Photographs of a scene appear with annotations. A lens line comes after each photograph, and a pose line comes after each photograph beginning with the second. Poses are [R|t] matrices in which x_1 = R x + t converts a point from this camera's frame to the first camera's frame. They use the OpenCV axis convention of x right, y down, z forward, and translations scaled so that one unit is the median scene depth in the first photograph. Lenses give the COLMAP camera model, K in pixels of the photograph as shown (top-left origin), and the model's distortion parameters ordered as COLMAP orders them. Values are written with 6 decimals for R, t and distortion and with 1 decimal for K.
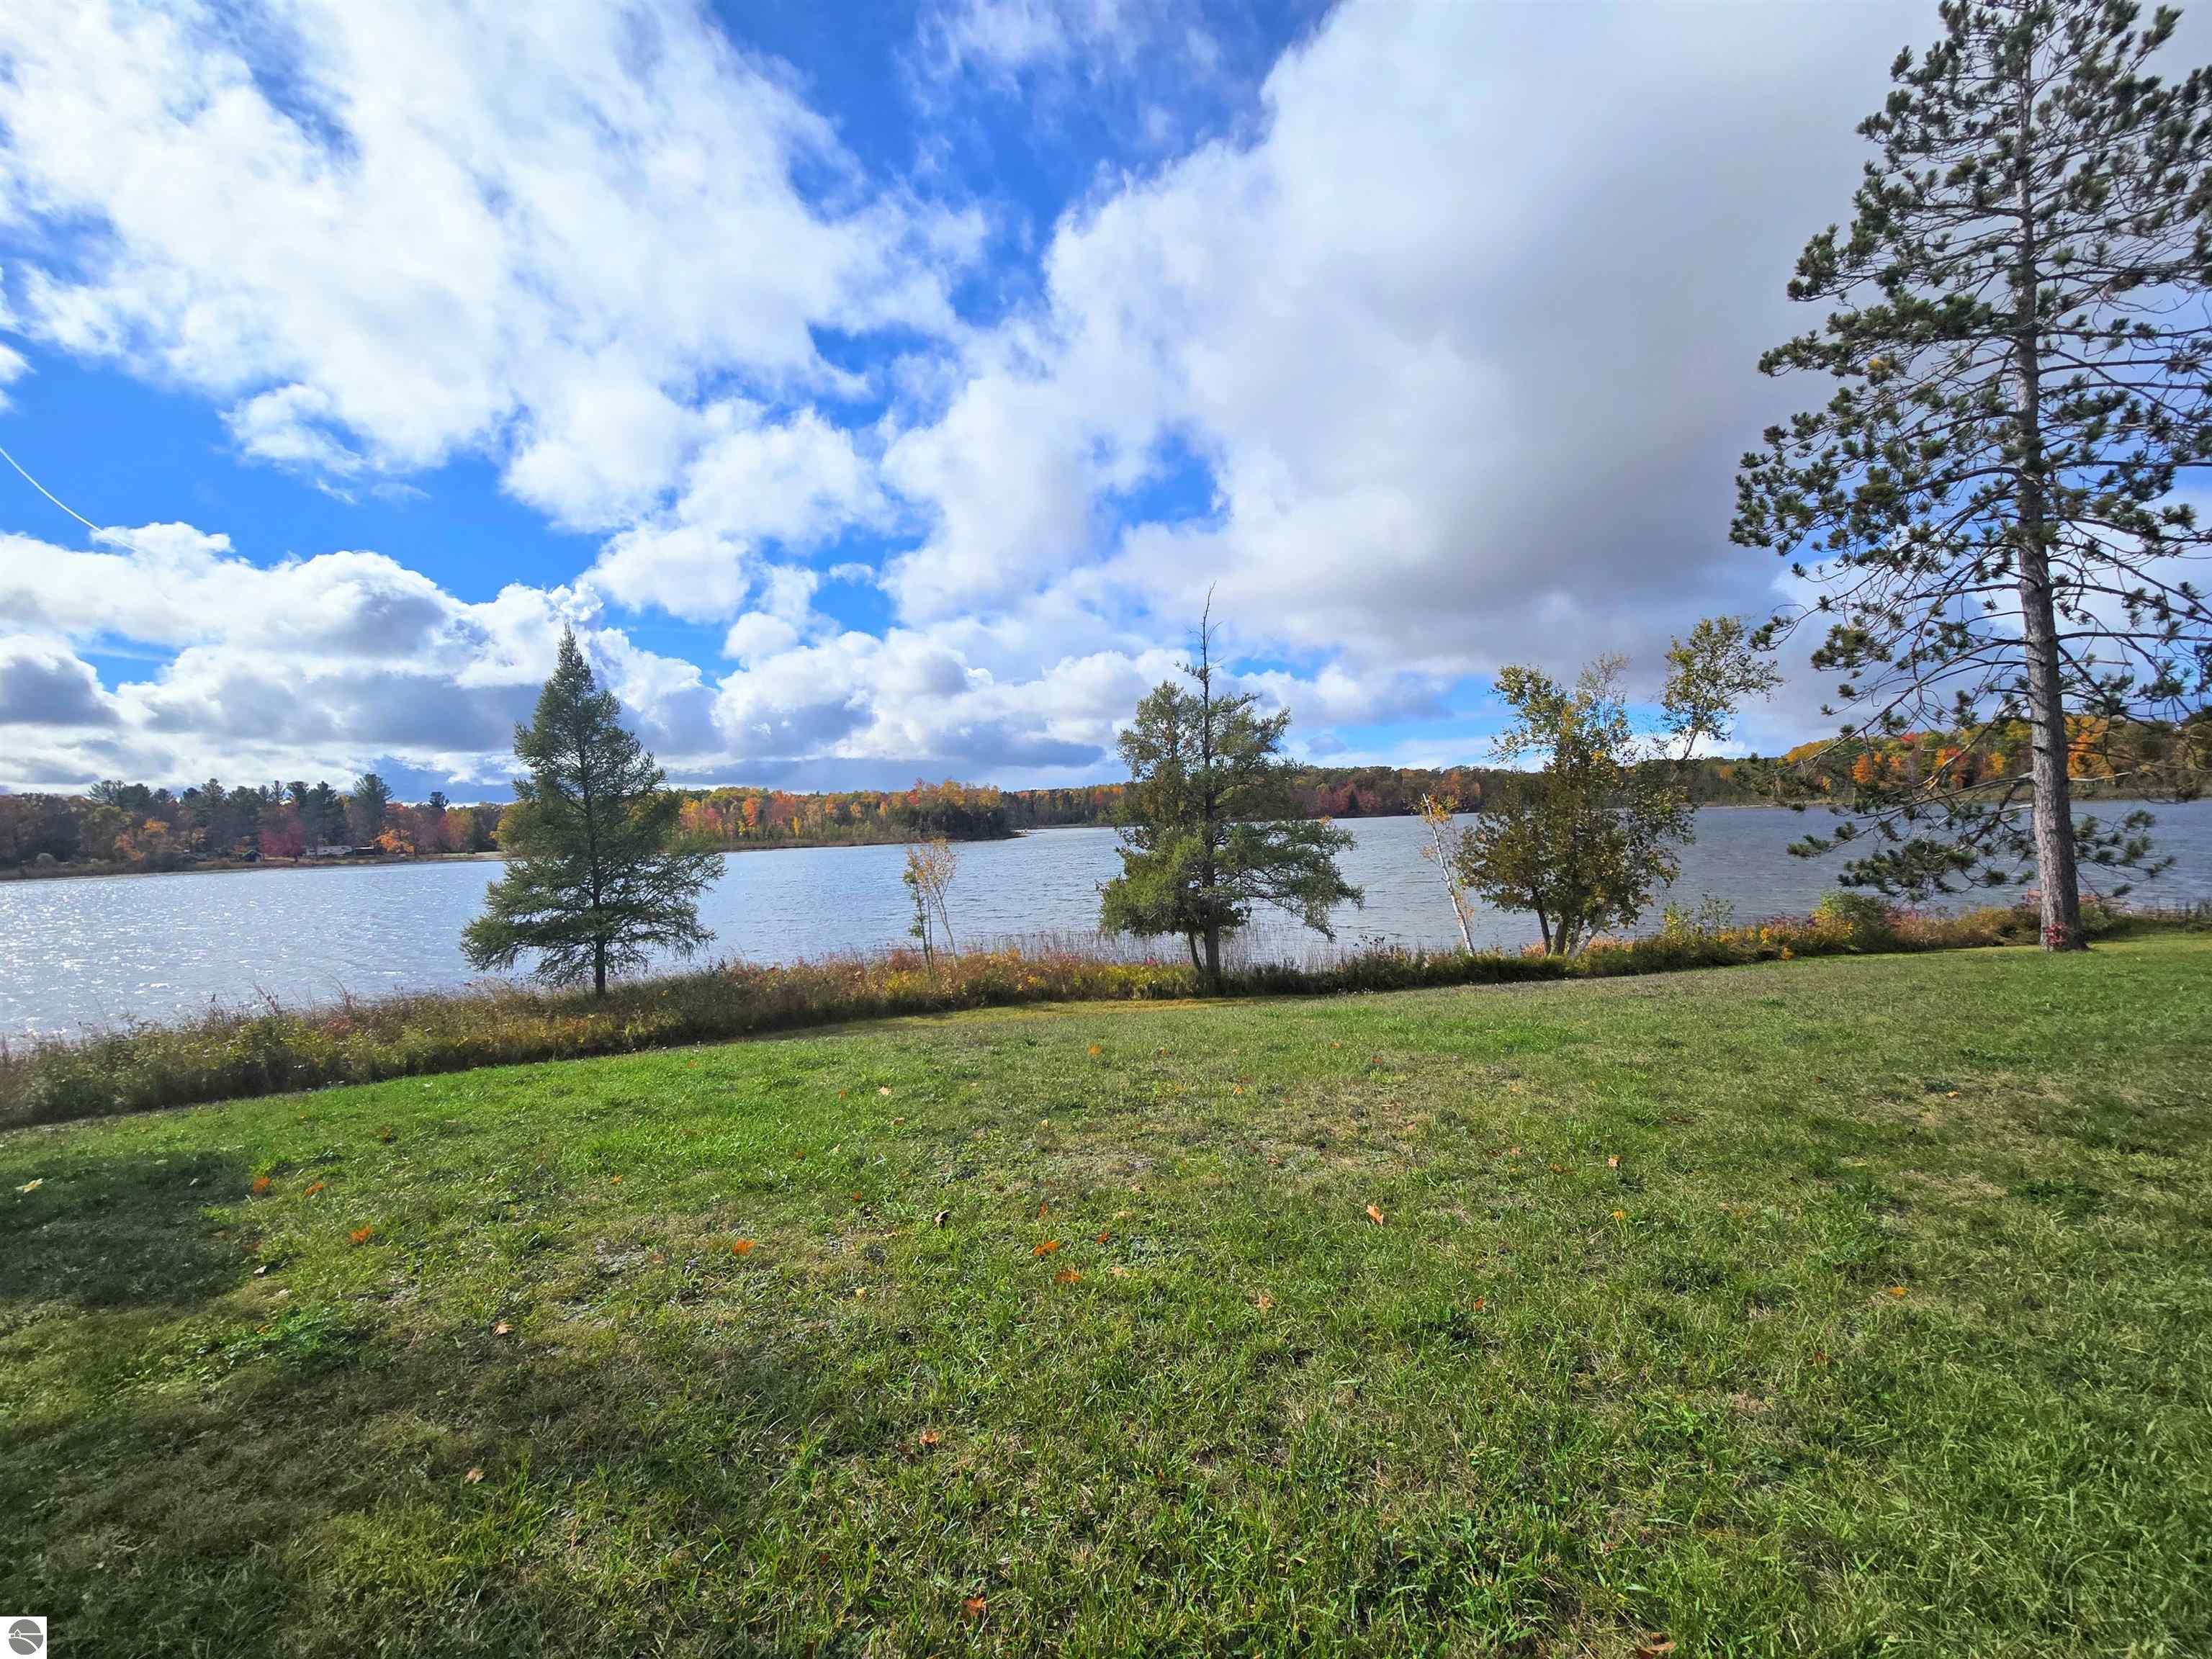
lens RADIAL K [[922.3, 0, 1109.9], [0, 922.3, 834.0], [0, 0, 1]] dist [-0.002120, 0.001946]
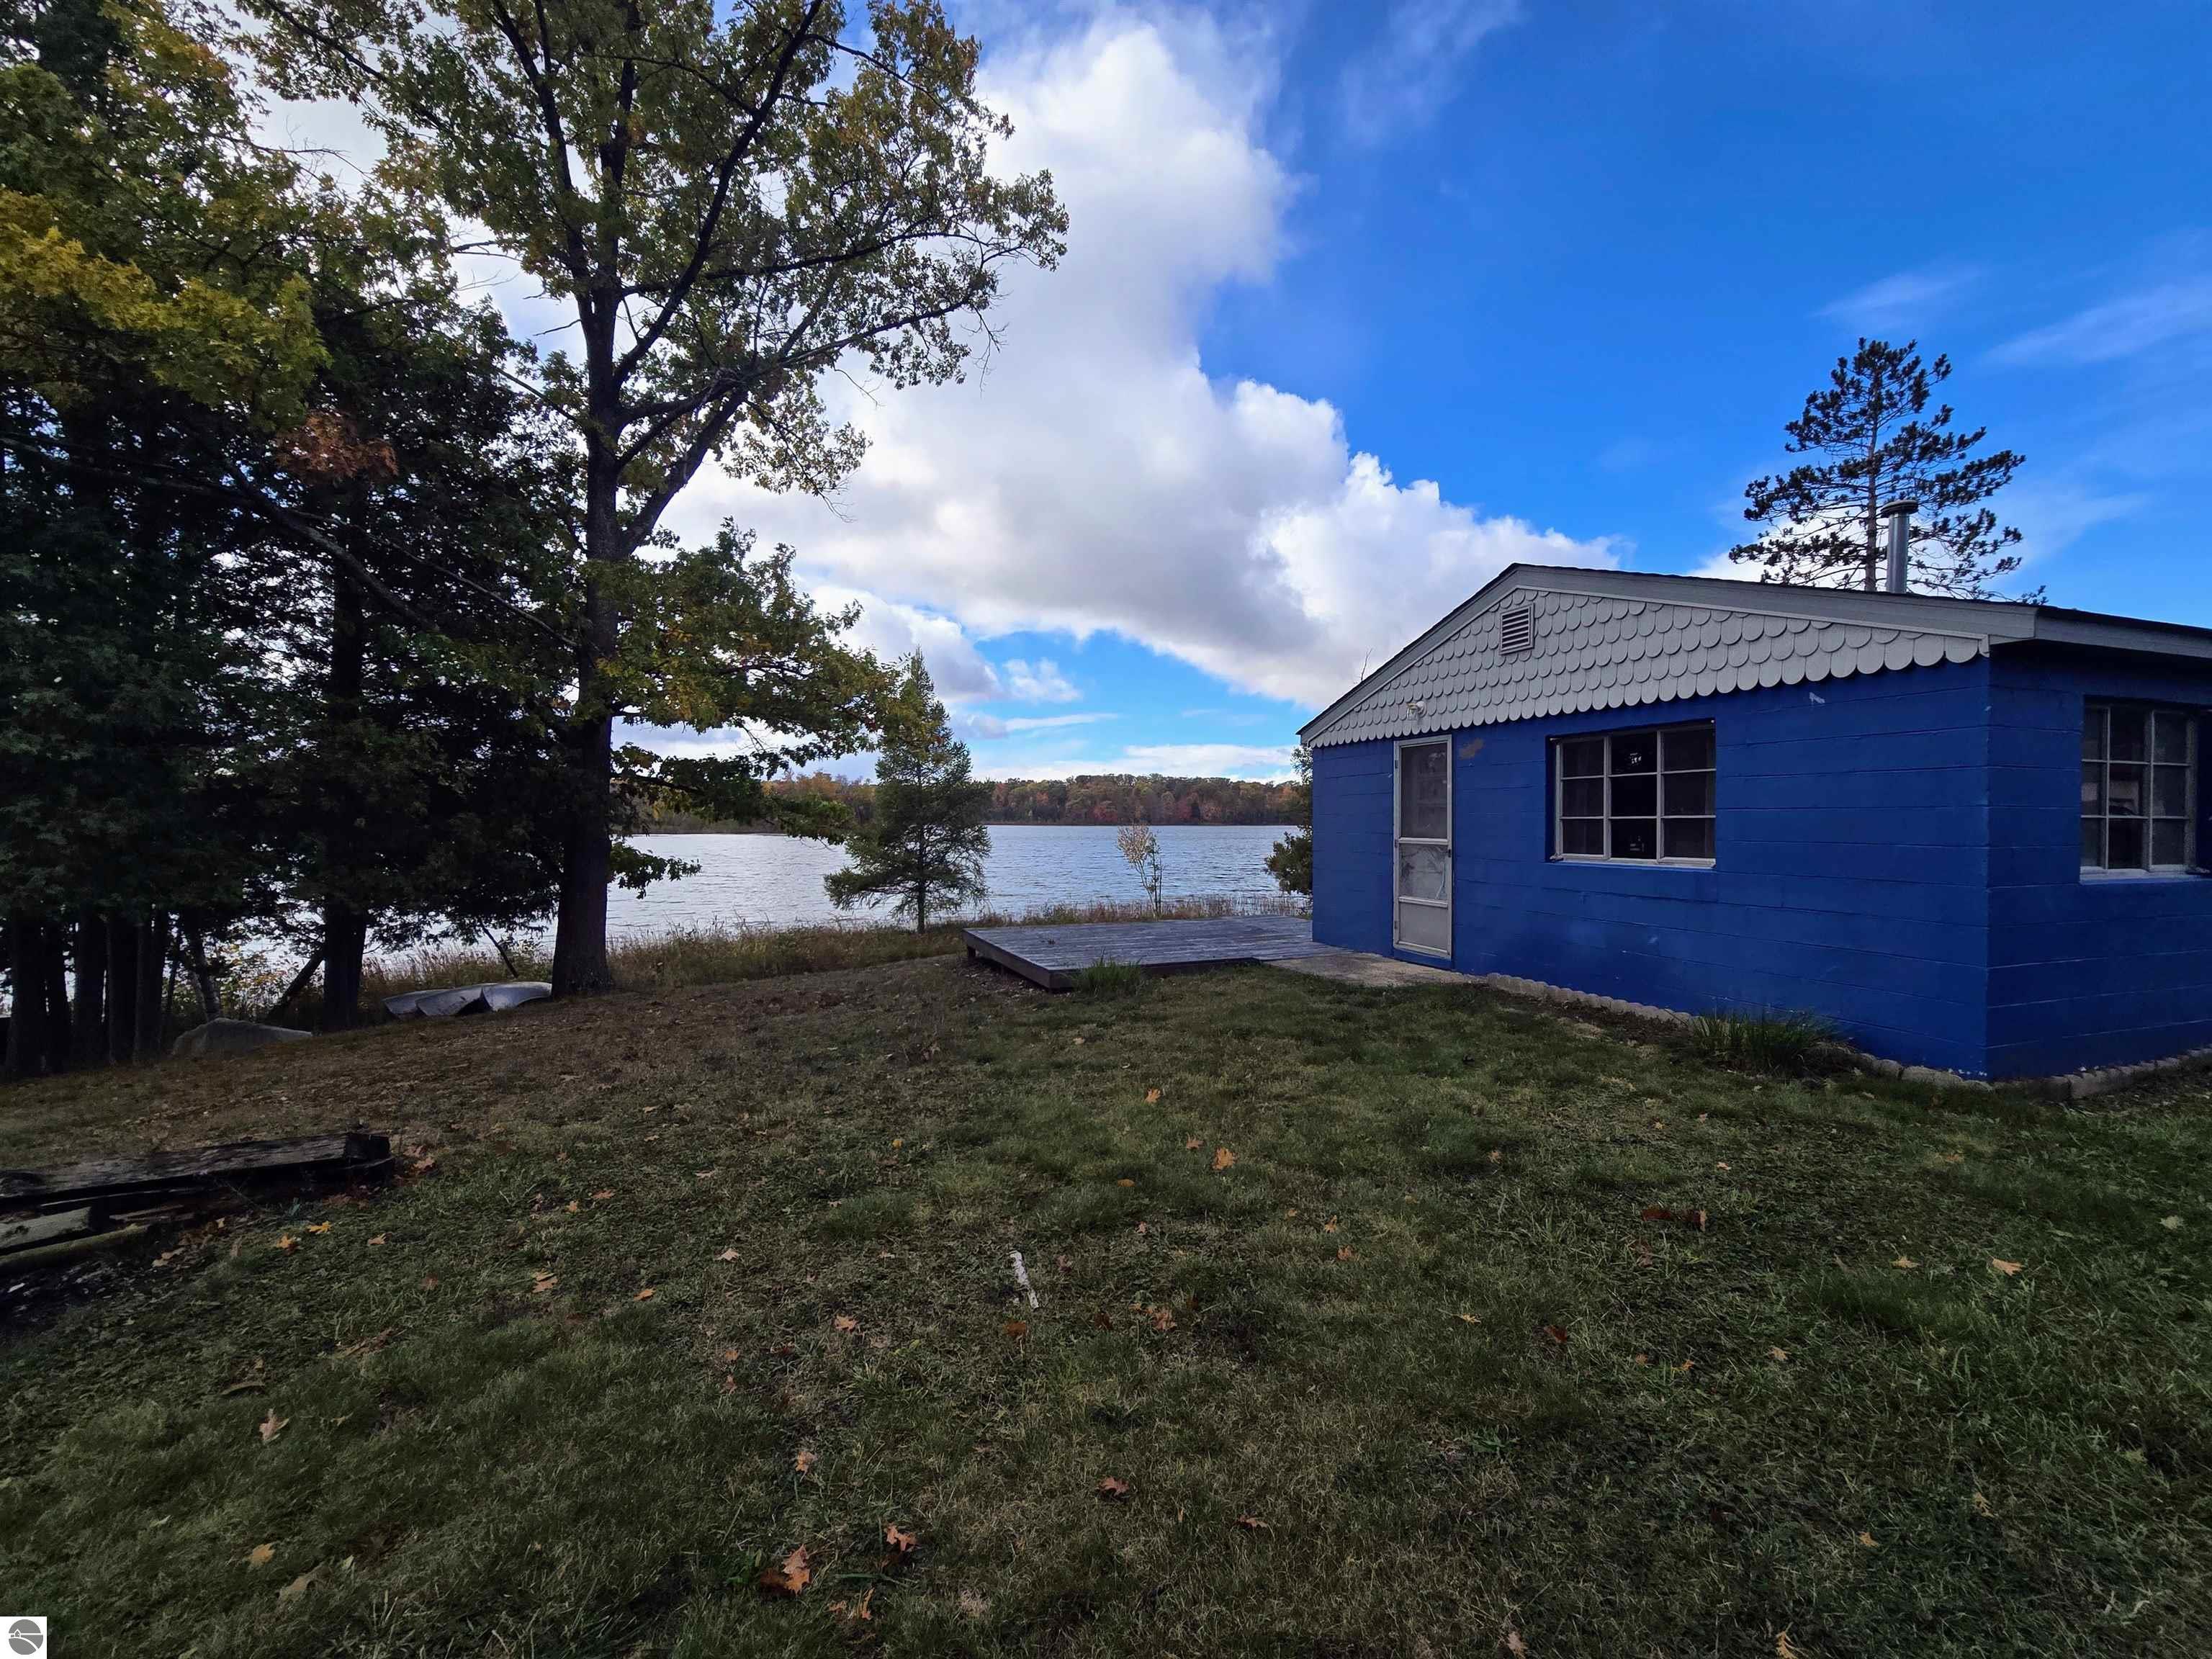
lens RADIAL K [[922.3, 0, 1066.4], [0, 922.3, 806.2], [0, 0, 1]] dist [-0.002120, 0.001946]
pose [[0.988310, 0.041136, 0.146806, -0.535504], [-0.036375, 0.998726, -0.034970, 0.034950], [-0.148057, 0.029221, 0.988547, -0.347640]]
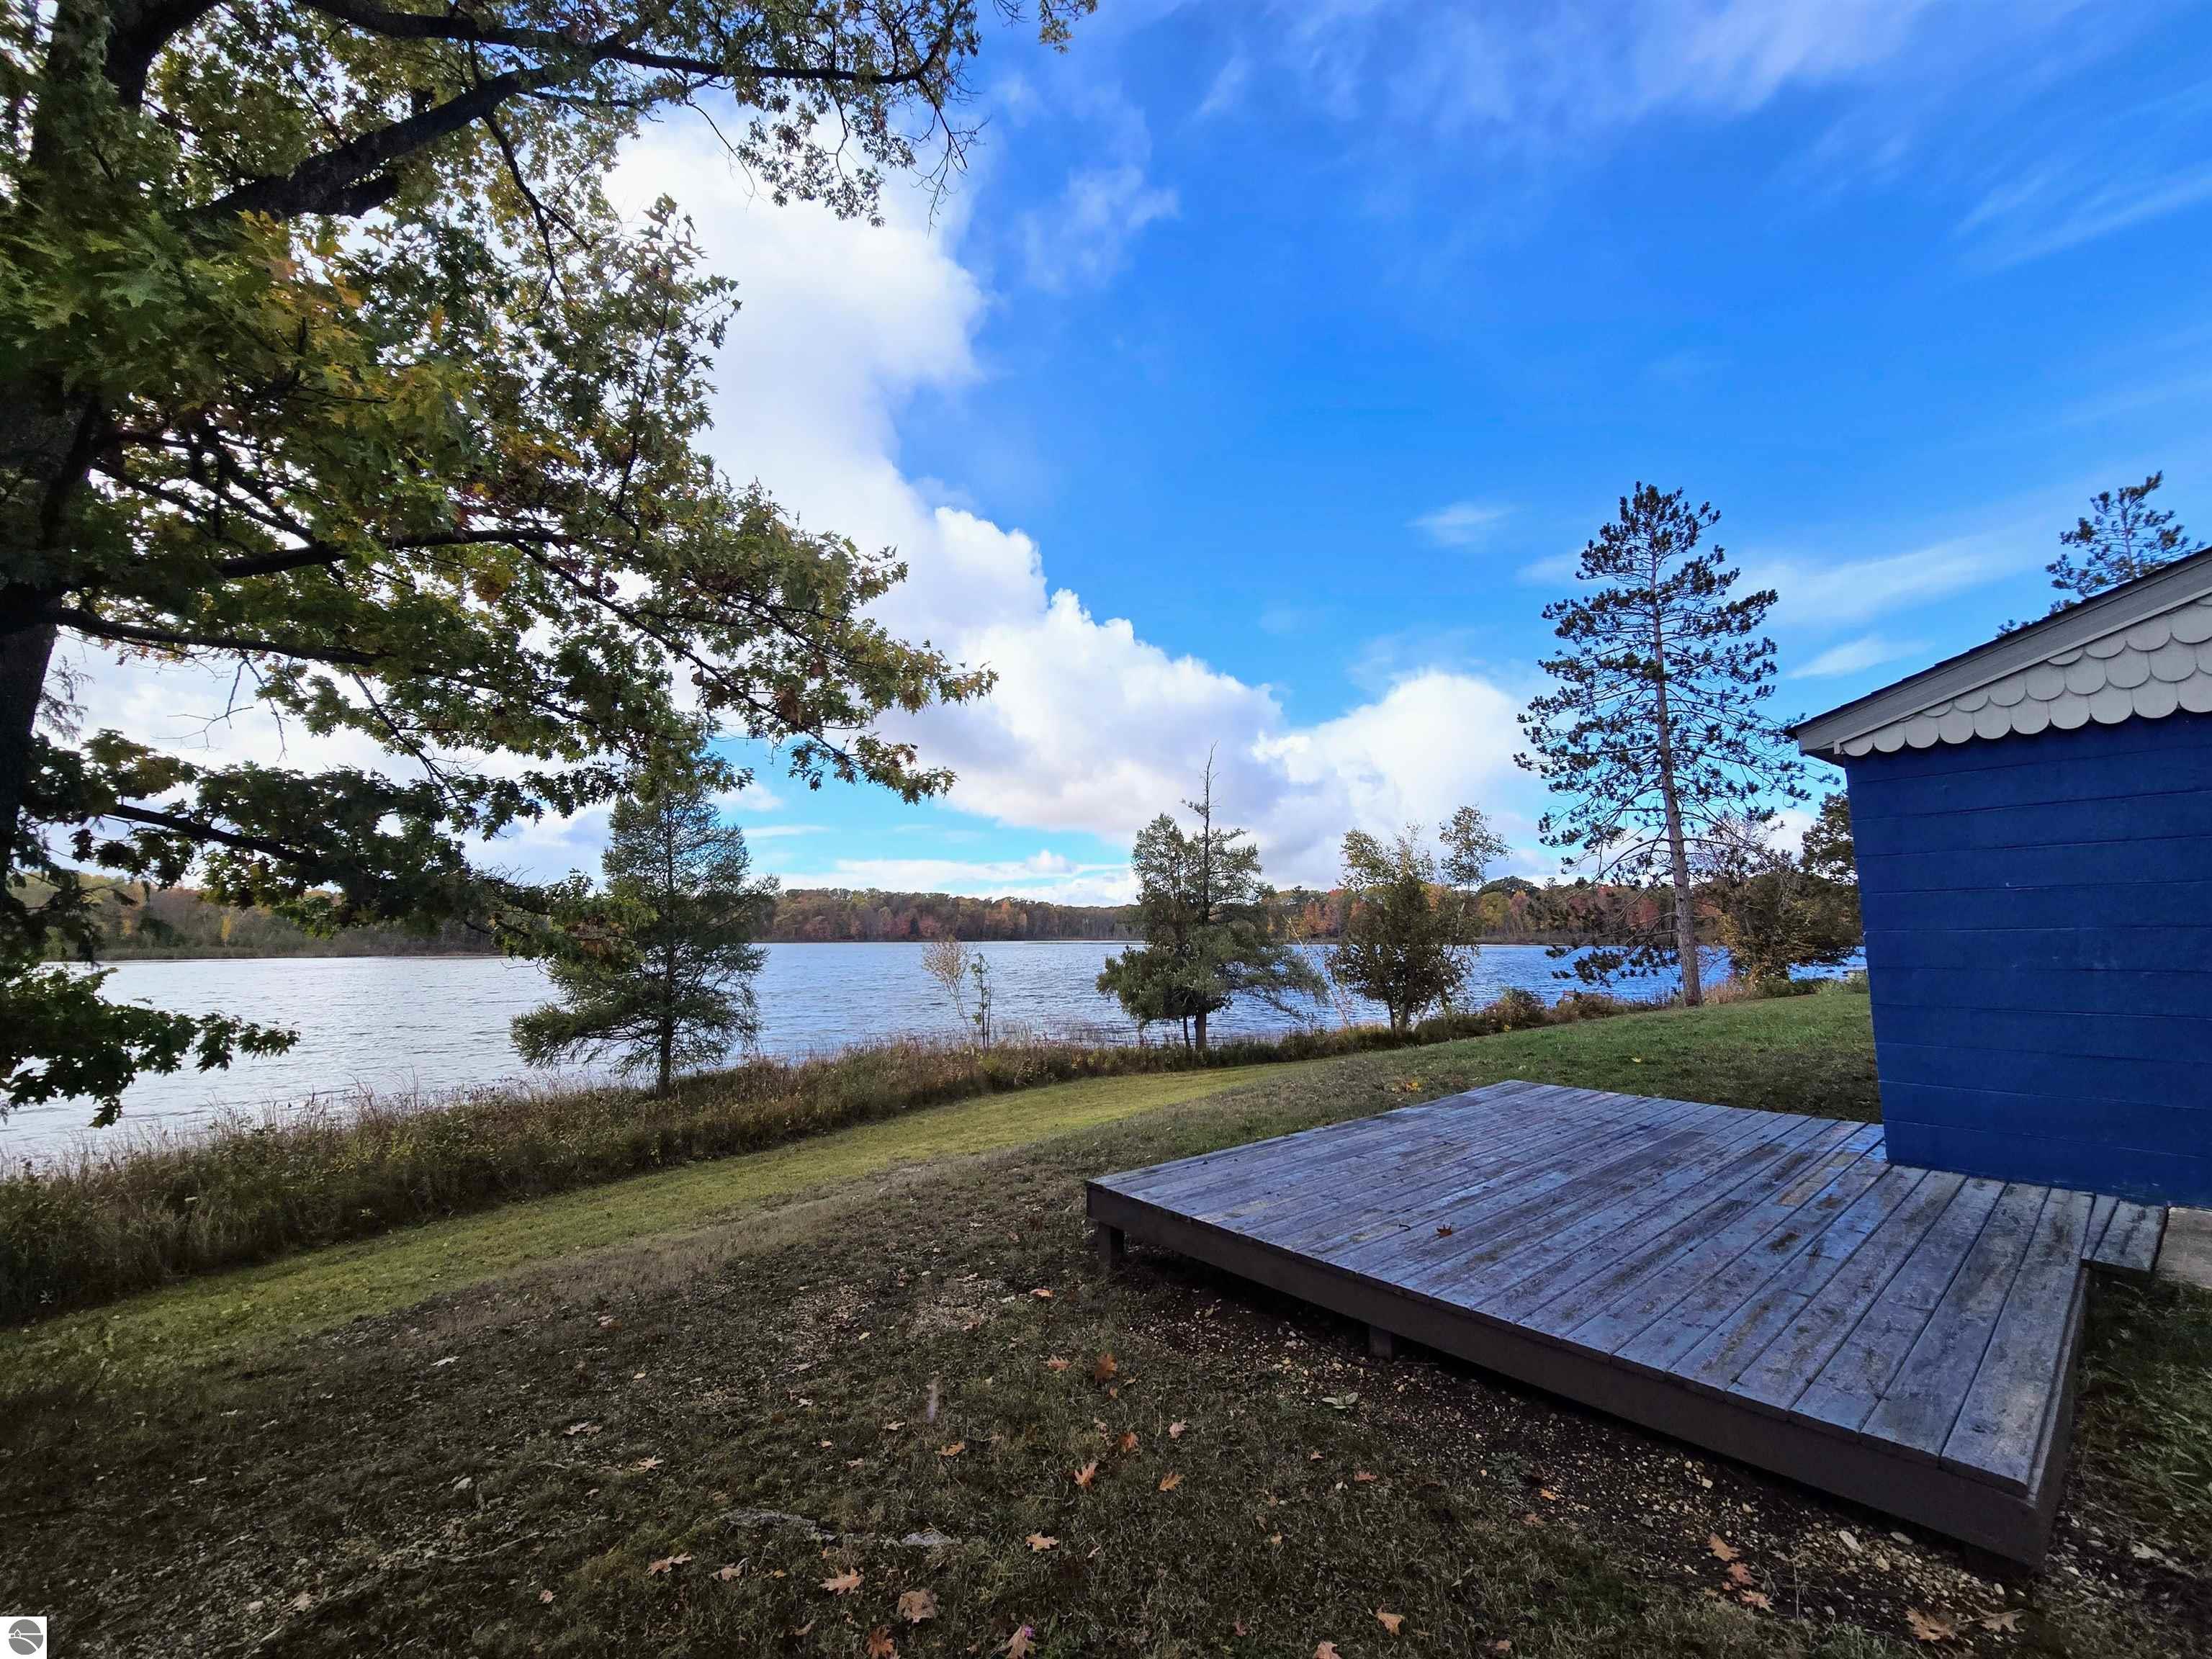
lens RADIAL K [[922.3, 0, 1096.2], [0, 922.3, 904.0], [0, 0, 1]] dist [-0.002120, 0.001946]
pose [[0.878845, 0.049512, 0.474532, -0.609189], [-0.021051, 0.997656, -0.065108, 0.037714], [-0.476643, 0.047230, 0.877827, -0.048963]]
